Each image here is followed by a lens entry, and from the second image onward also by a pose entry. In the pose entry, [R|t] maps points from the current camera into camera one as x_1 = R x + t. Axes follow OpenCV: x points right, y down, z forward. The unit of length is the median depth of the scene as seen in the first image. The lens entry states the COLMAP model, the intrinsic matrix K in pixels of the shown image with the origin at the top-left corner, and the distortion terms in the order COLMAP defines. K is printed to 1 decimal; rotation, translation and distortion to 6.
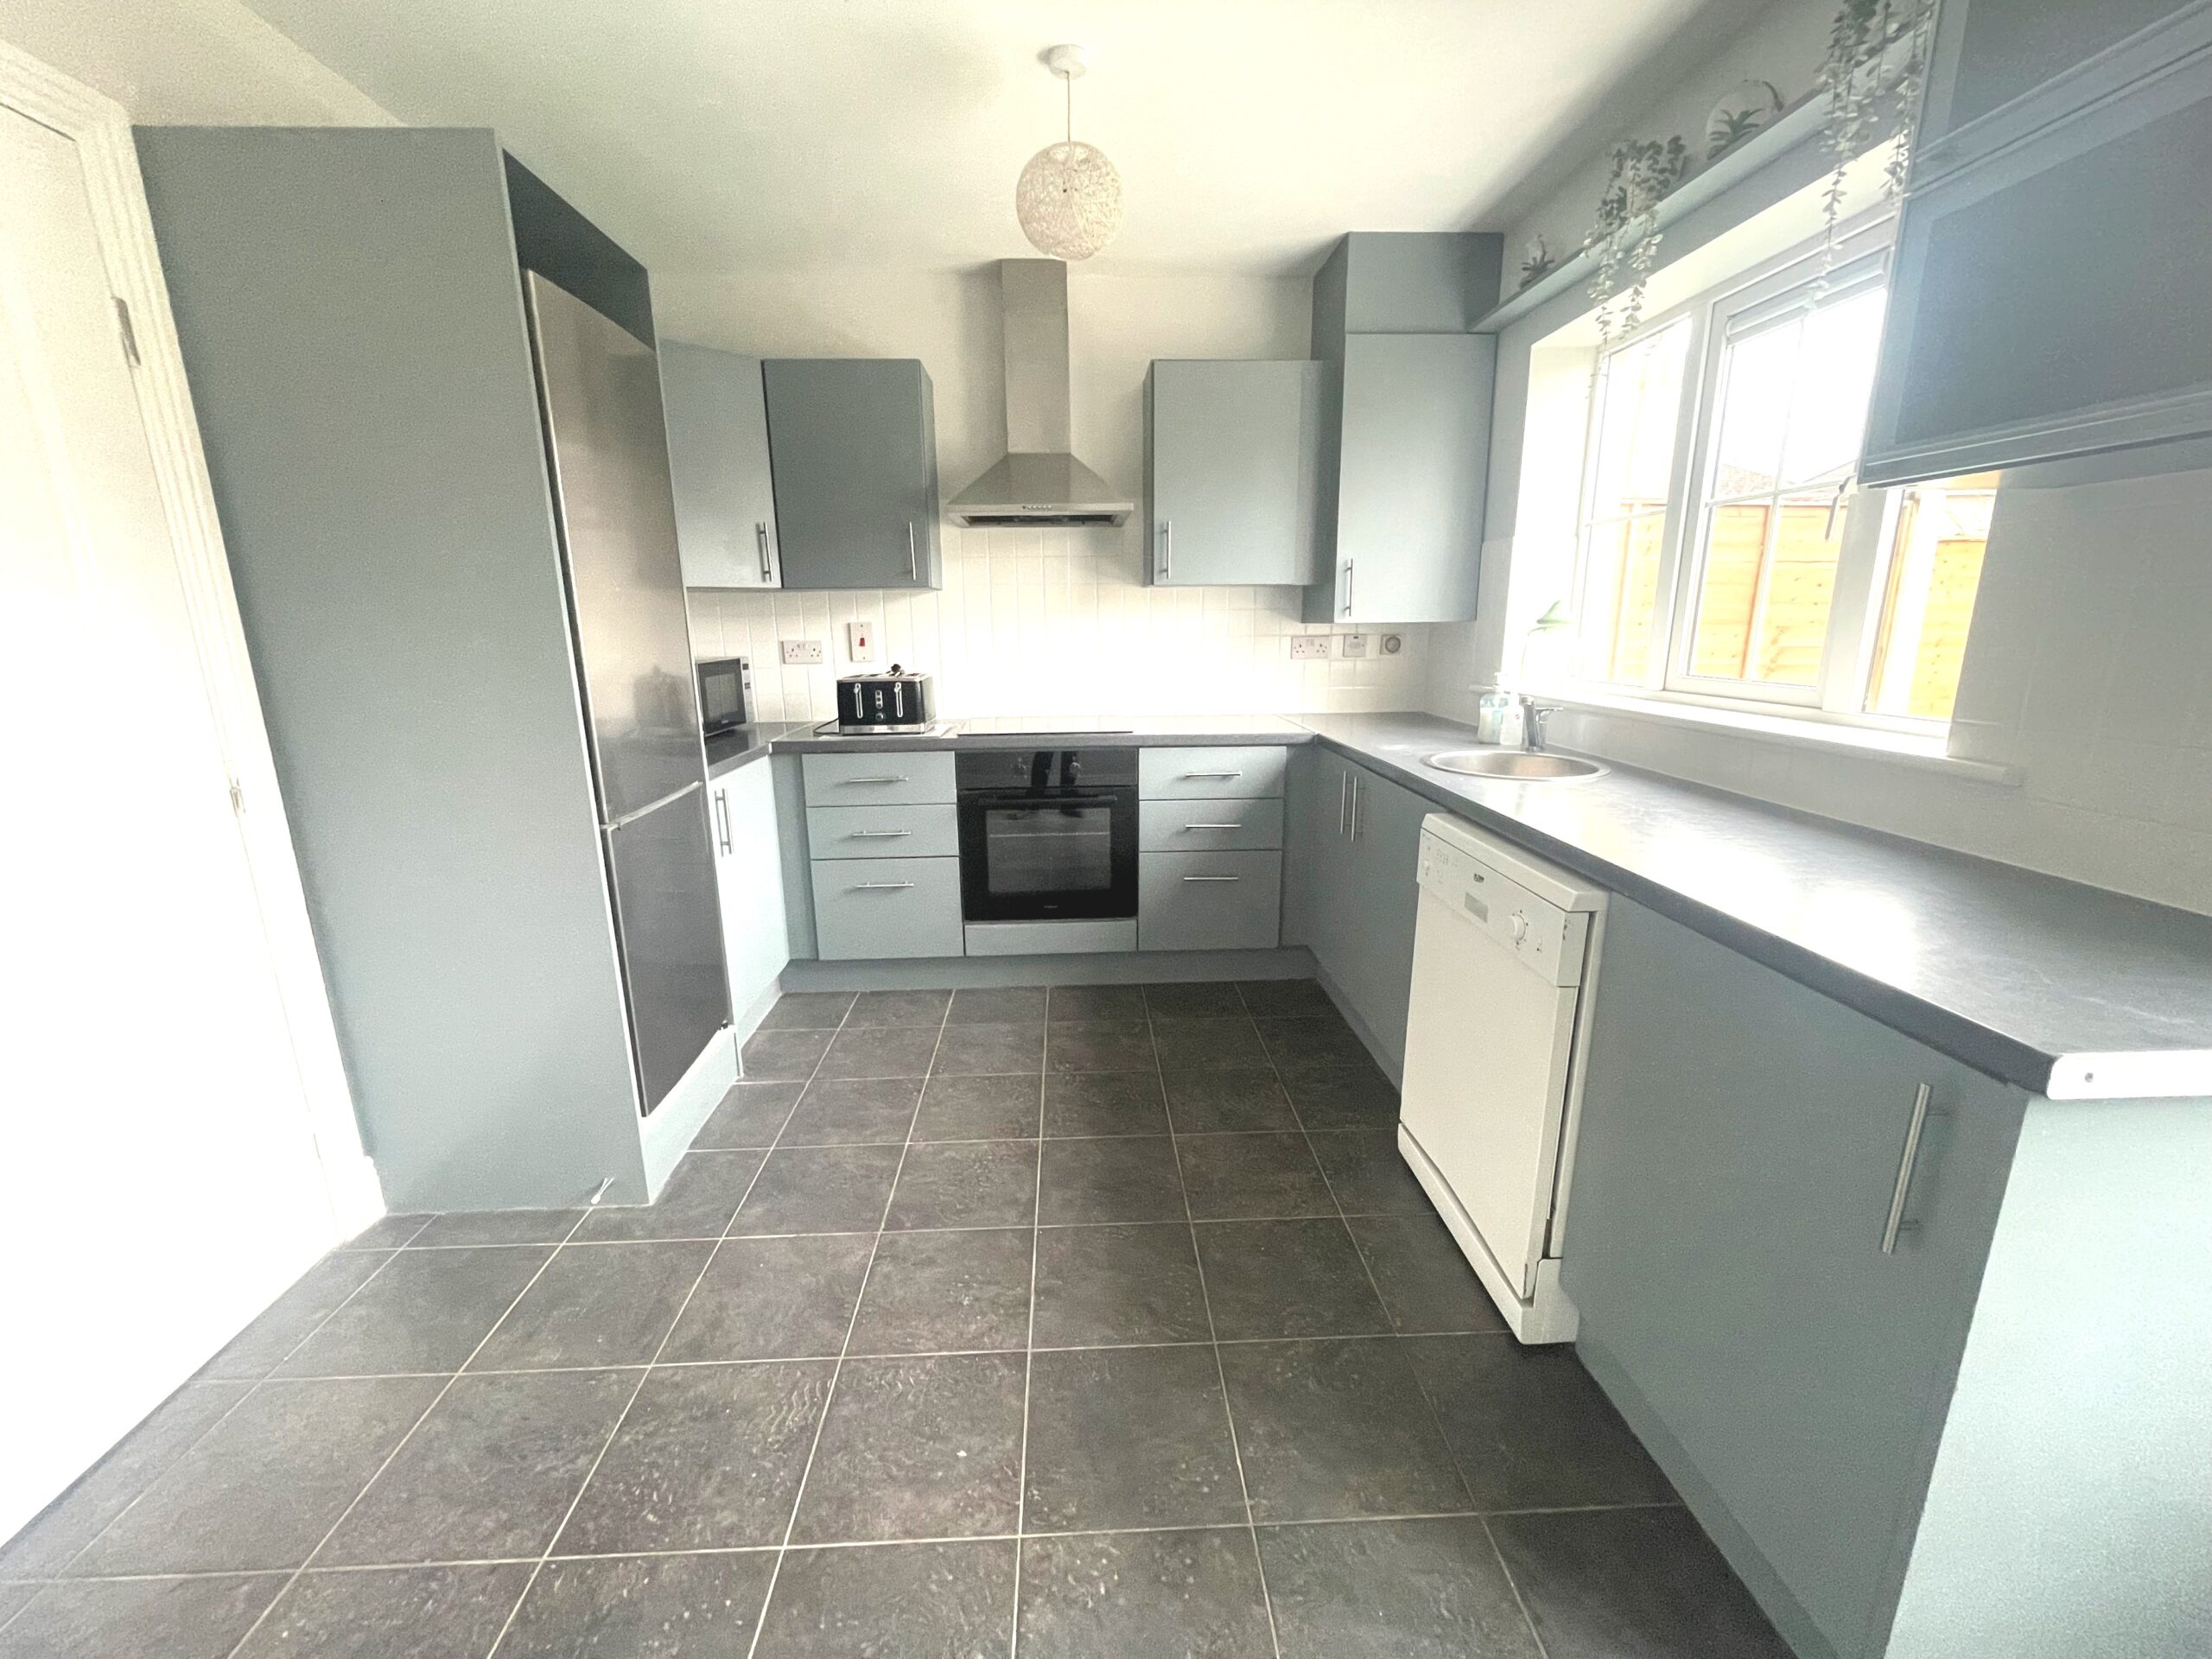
lens RADIAL K [[889.5, 0, 1105.9], [0, 889.5, 833.2], [0, 0, 1]] dist [-0.007107, 0.000589]
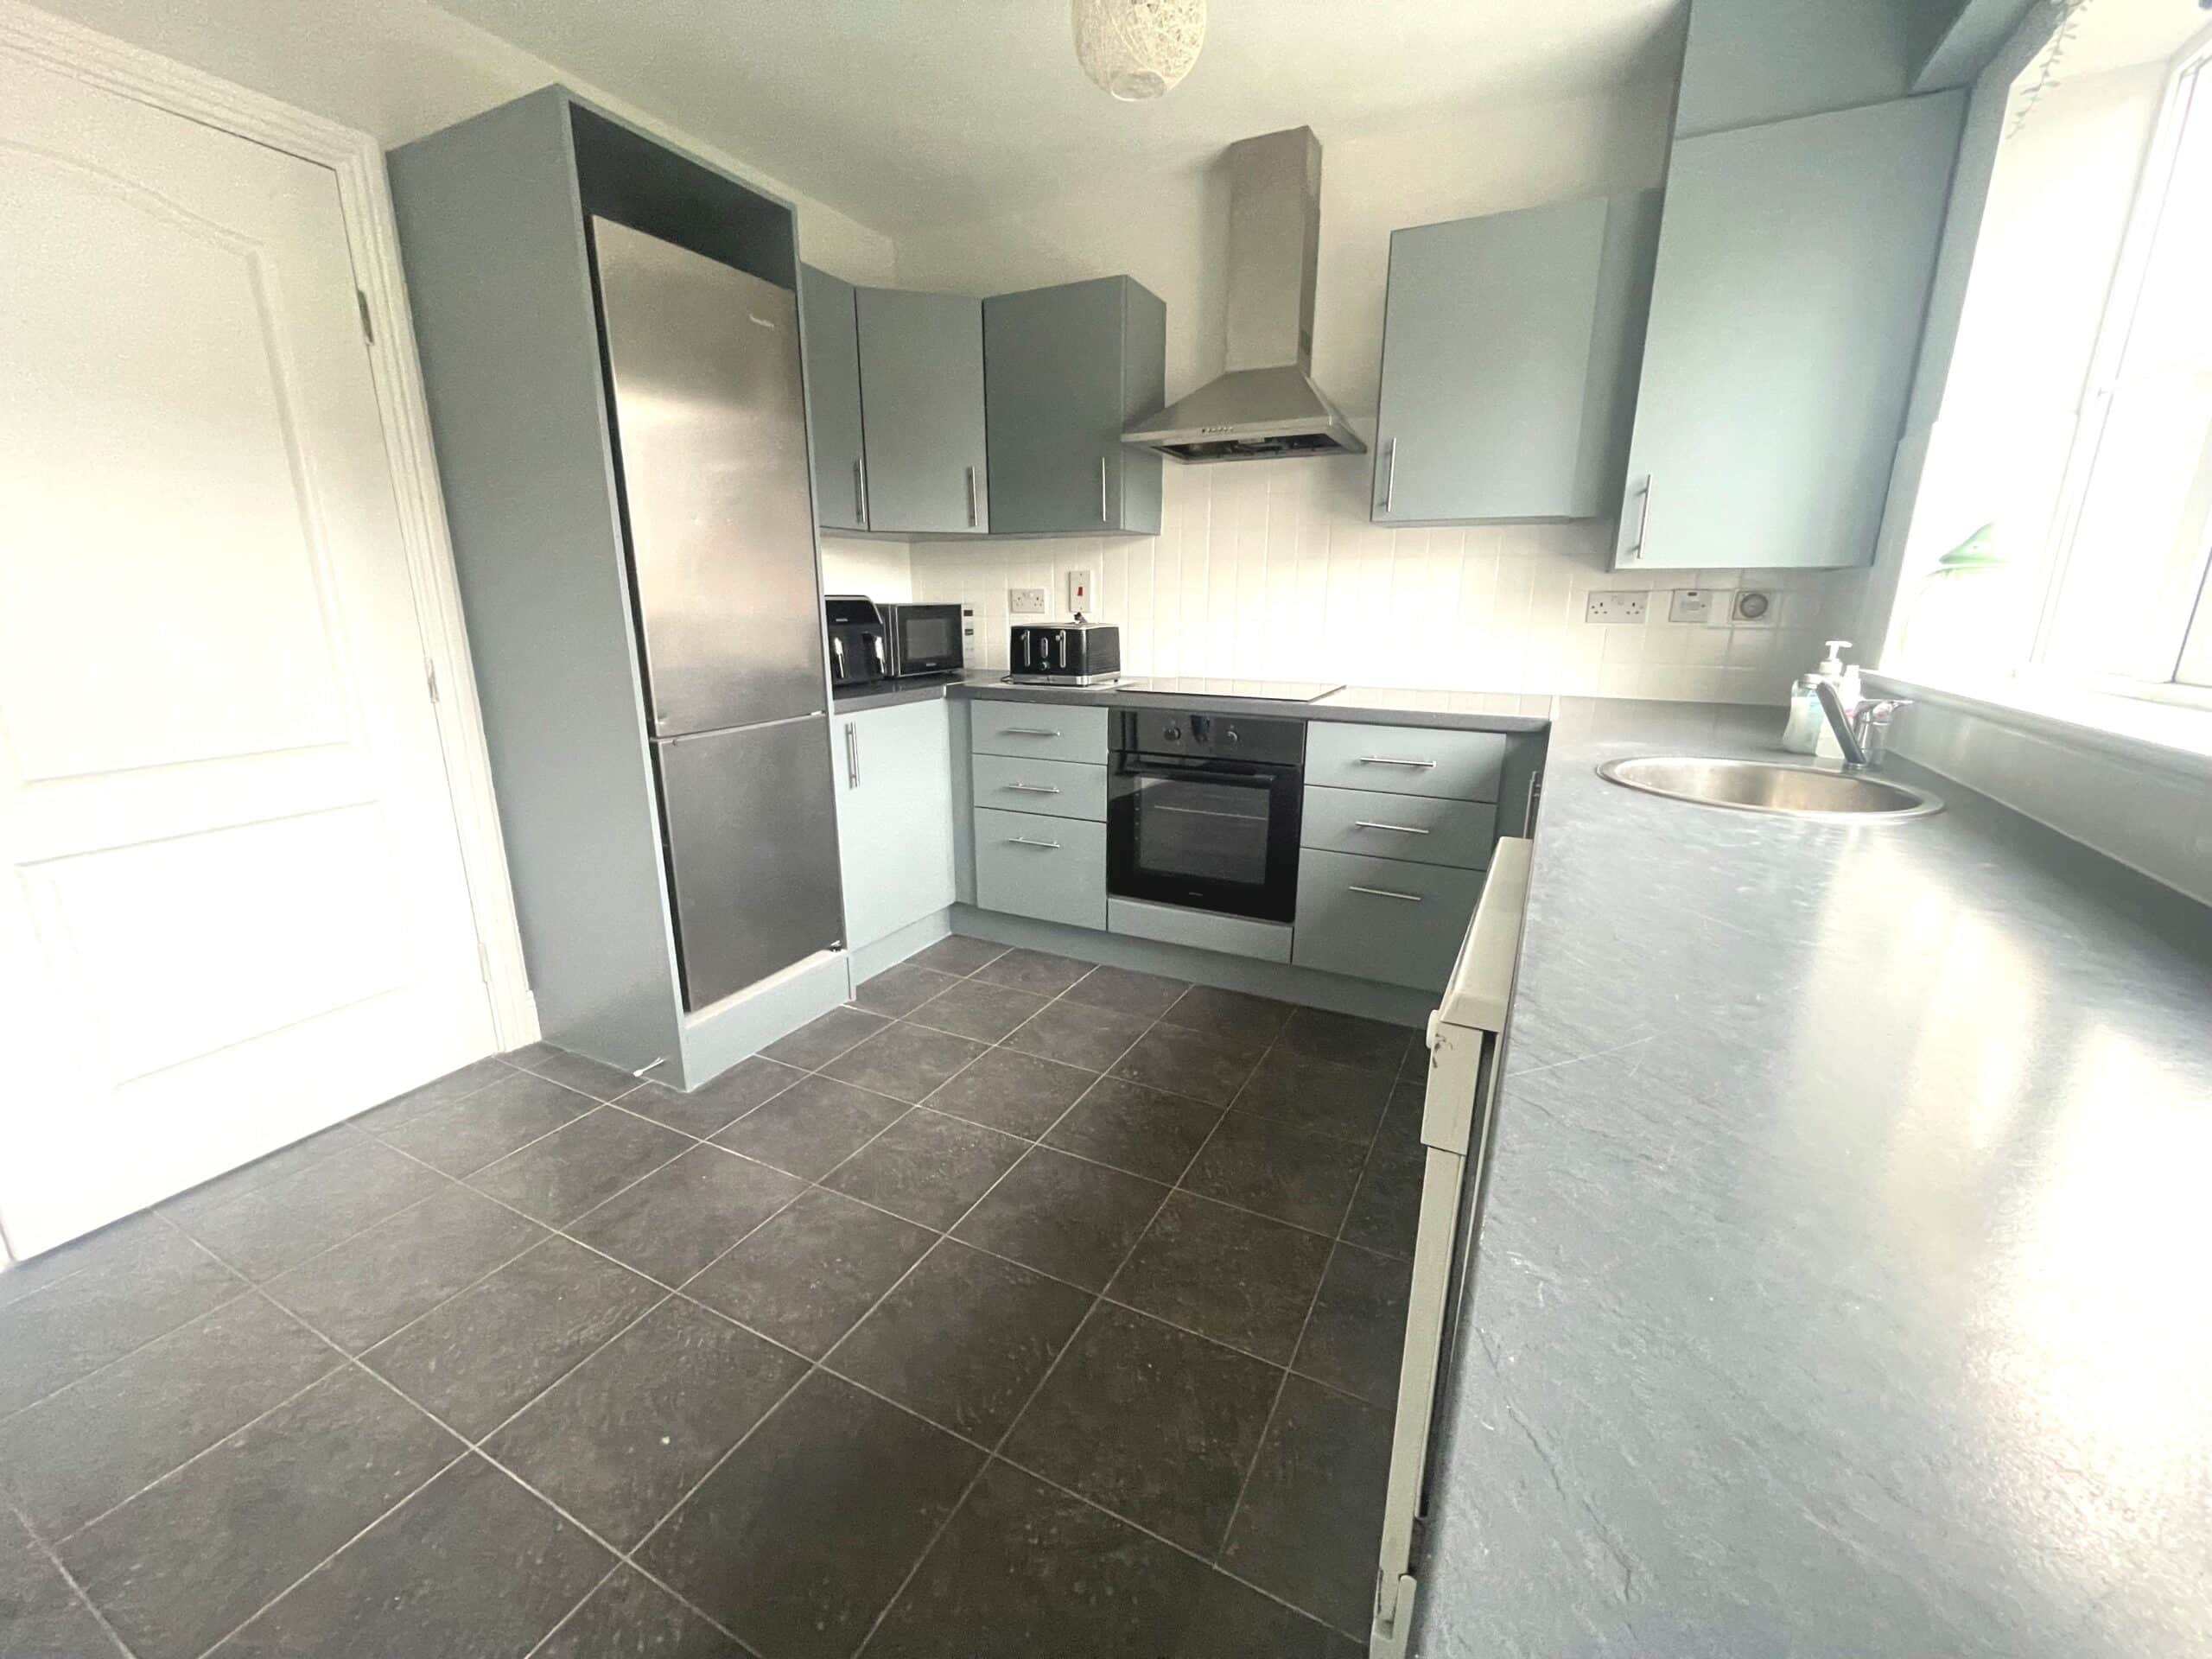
lens RADIAL K [[889.5, 0, 1106.8], [0, 889.5, 835.2], [0, 0, 1]] dist [-0.007107, 0.000589]
pose [[0.871180, 0.140139, -0.470539, 0.329797], [-0.126976, 0.990102, 0.059789, -0.020014], [0.474260, 0.007660, 0.880351, 0.228338]]
